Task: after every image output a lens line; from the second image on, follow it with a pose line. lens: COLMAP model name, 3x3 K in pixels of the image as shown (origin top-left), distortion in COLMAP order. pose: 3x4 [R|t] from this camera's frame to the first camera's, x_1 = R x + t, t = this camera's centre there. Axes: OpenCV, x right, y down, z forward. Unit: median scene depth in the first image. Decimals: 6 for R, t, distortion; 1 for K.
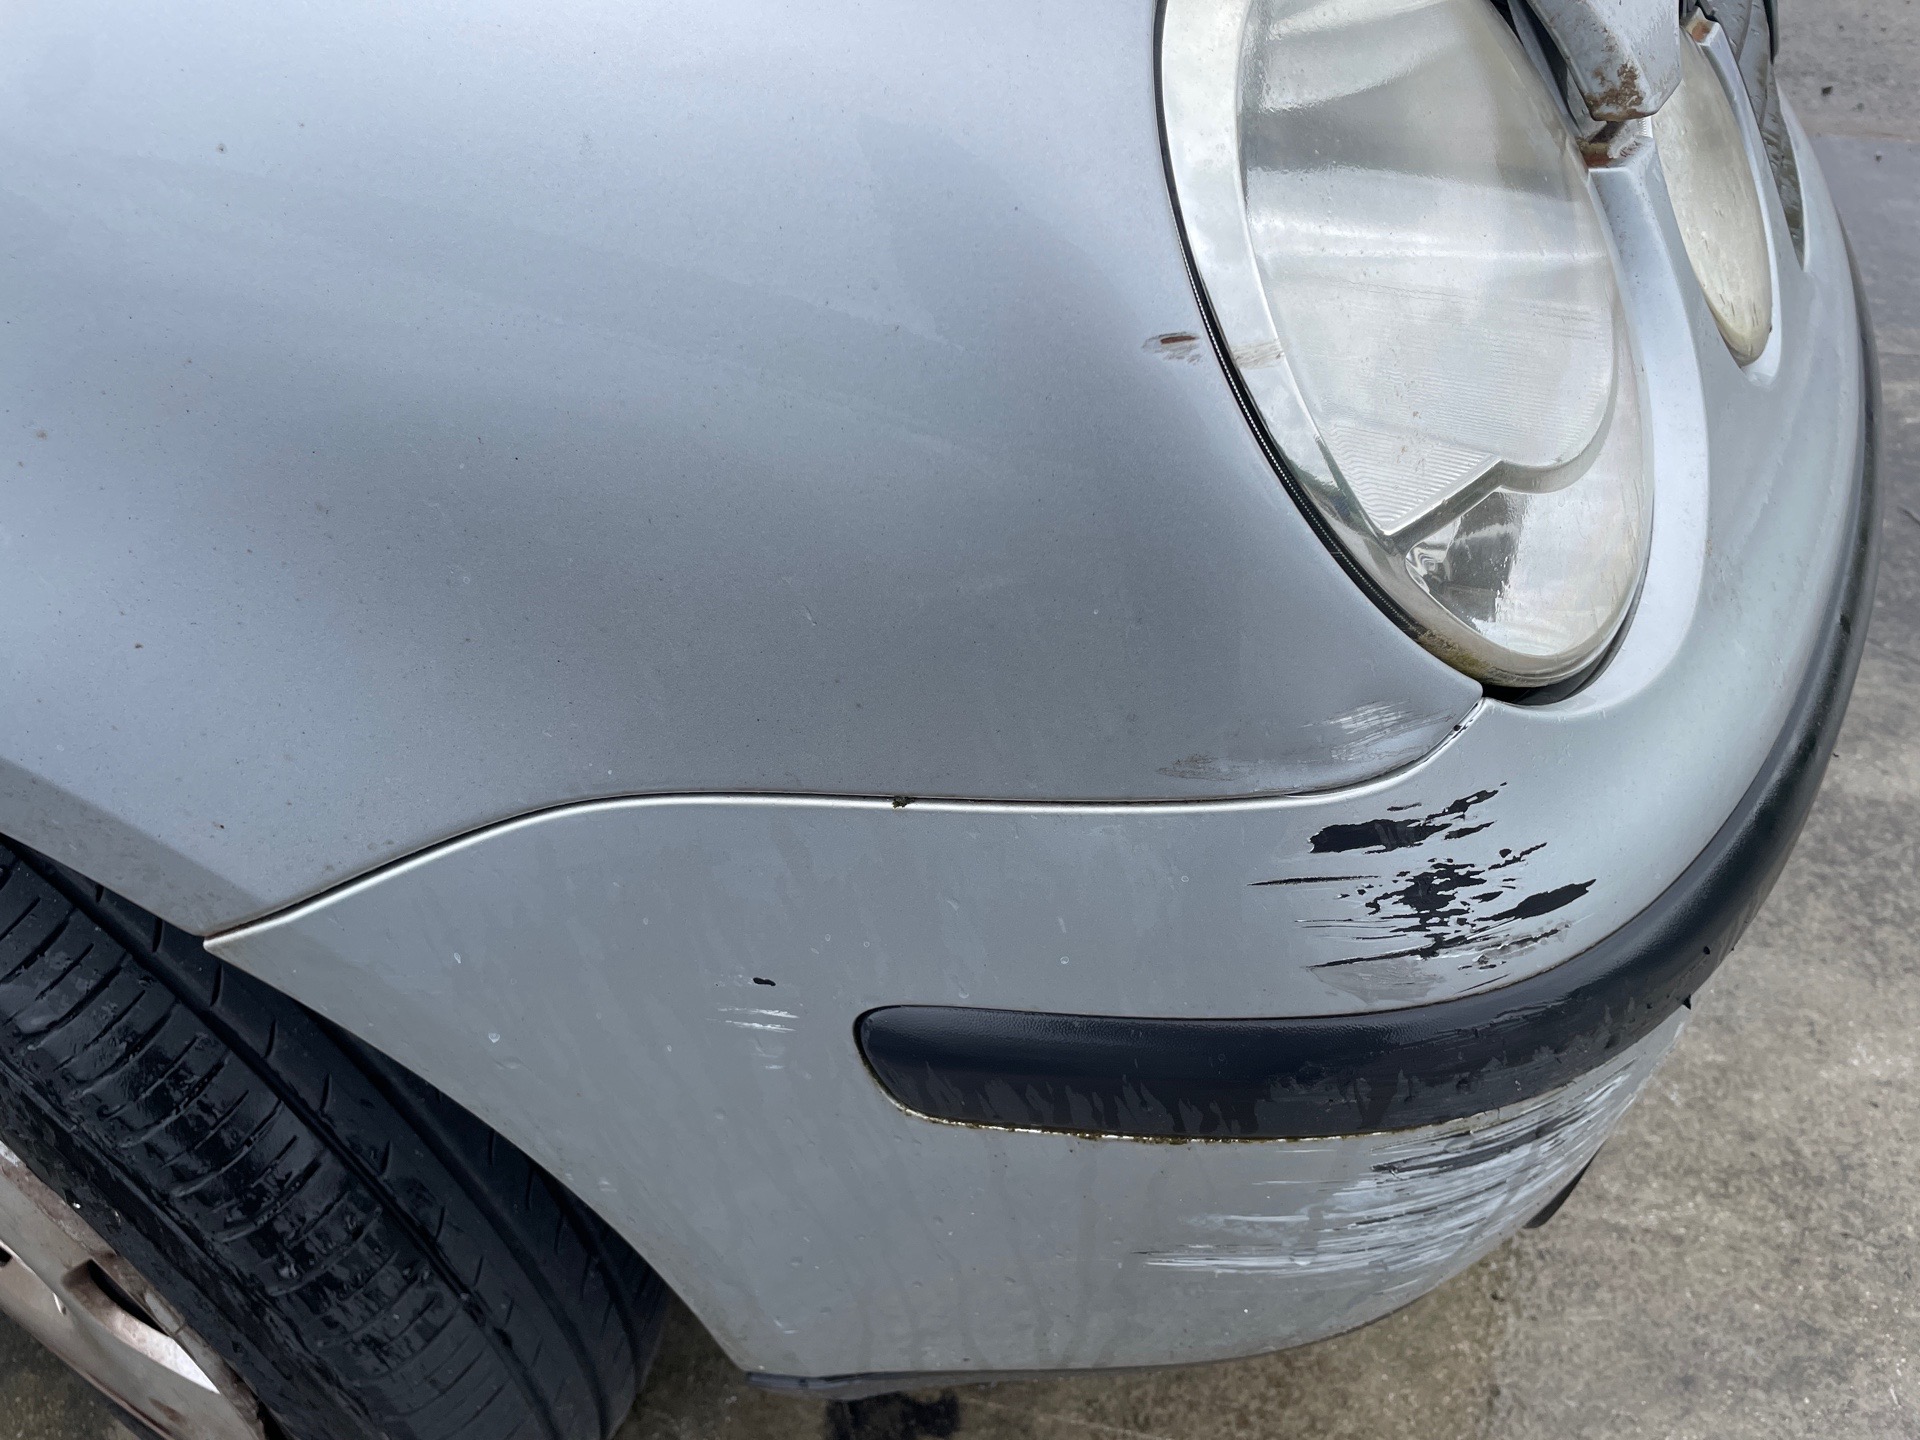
lens RADIAL K [[1487.0, 0, 967.1], [0, 1487.0, 704.6], [0, 0, 1]] dist [0.089886, -0.128216]
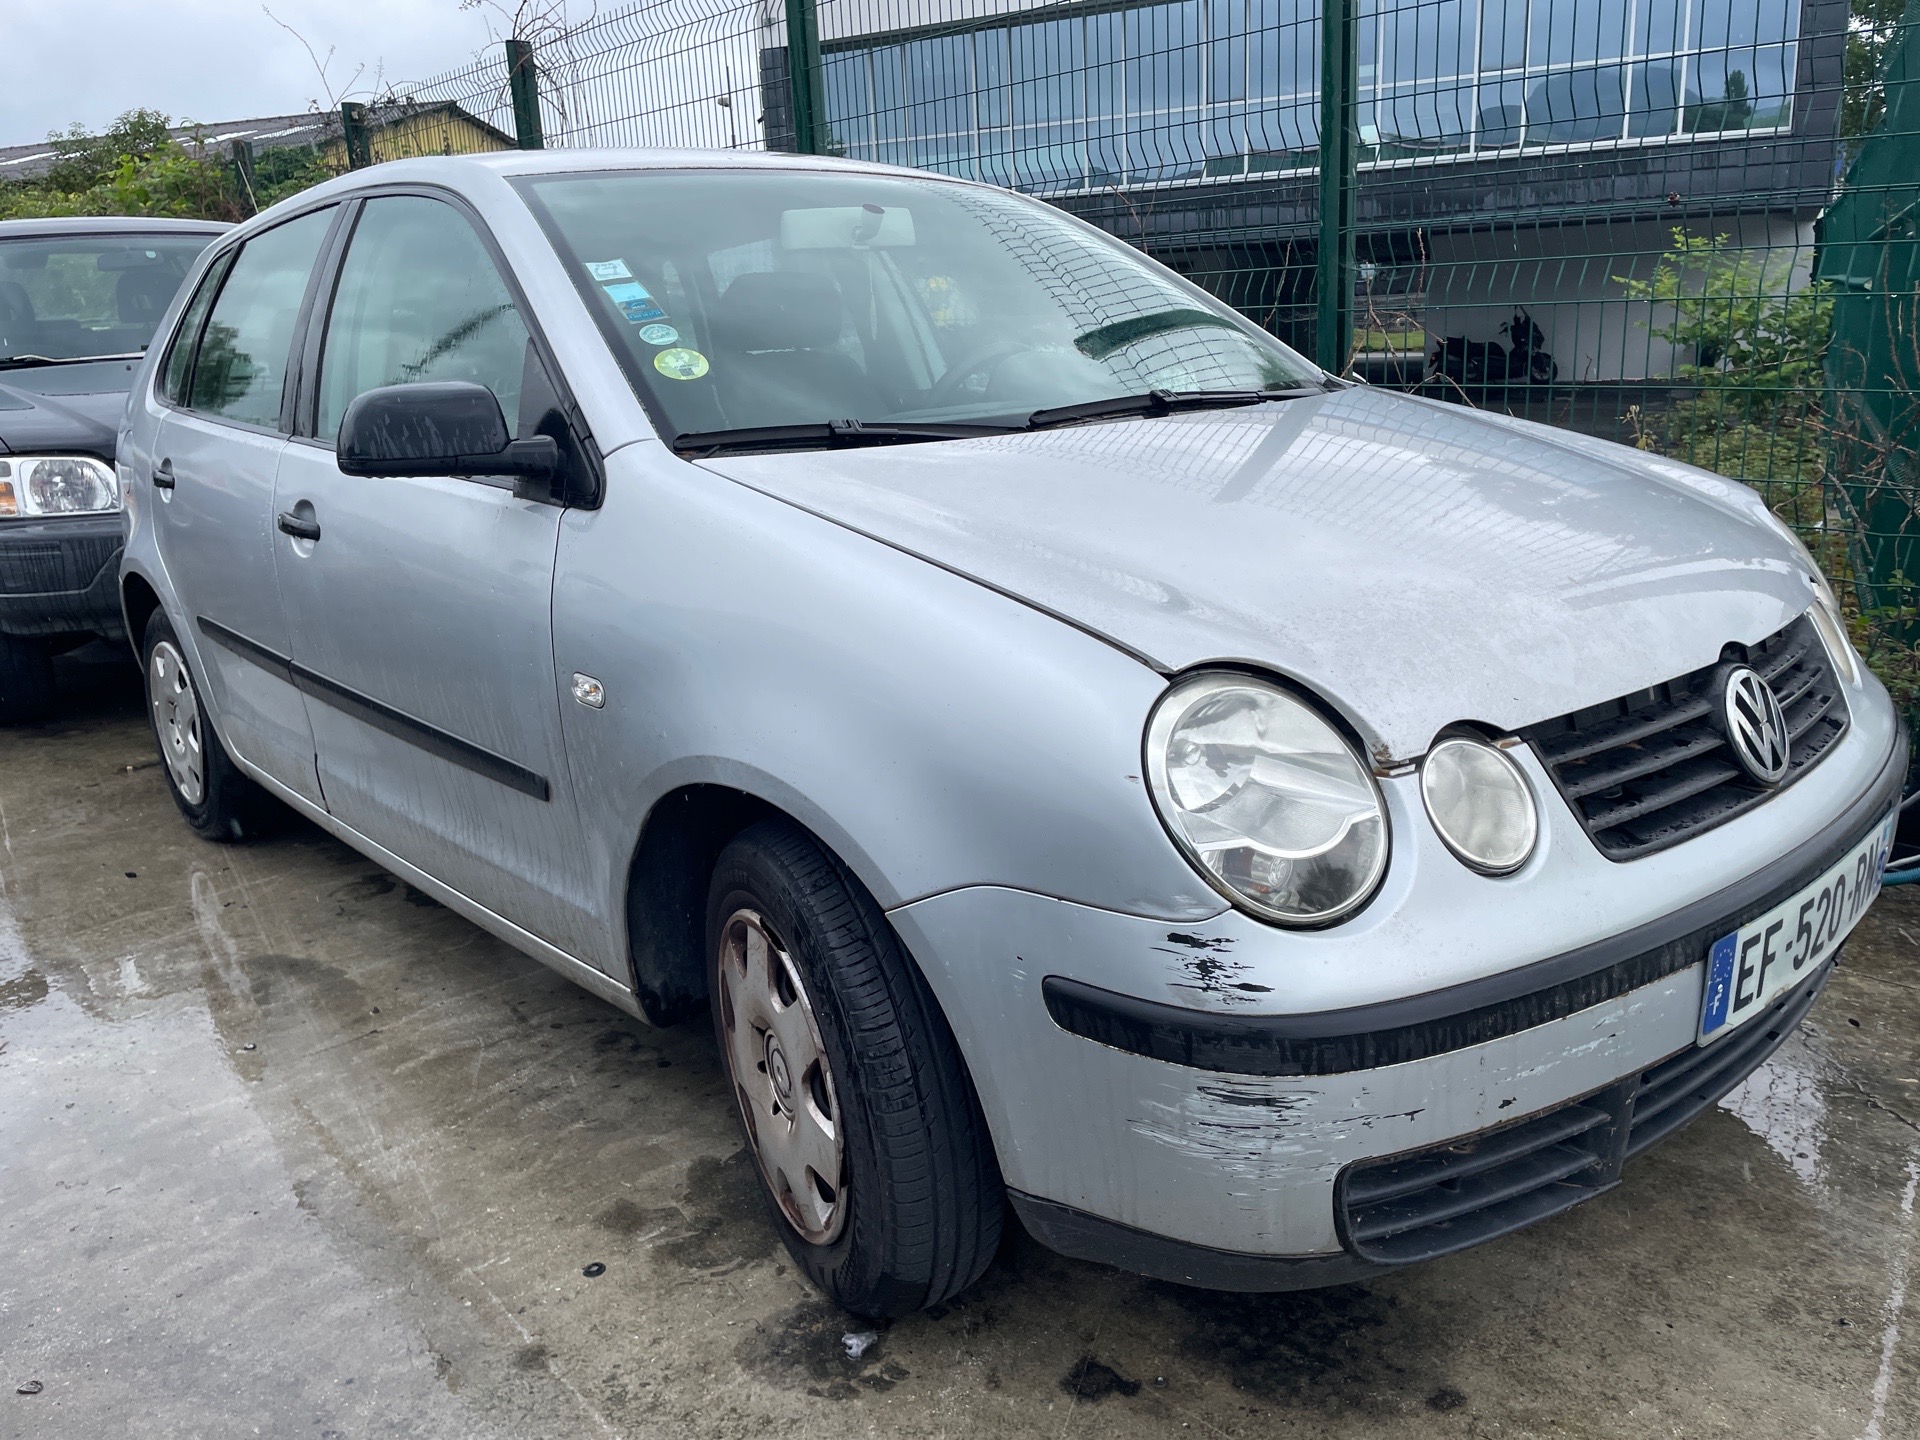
lens RADIAL K [[1487.0, 0, 967.1], [0, 1487.0, 704.6], [0, 0, 1]] dist [0.089886, -0.128216]
pose [[0.842956, 0.136007, -0.520506, 1.432542], [-0.322423, 0.902225, -0.286413, 0.682331], [0.430660, 0.409257, 0.804388, -1.949388]]
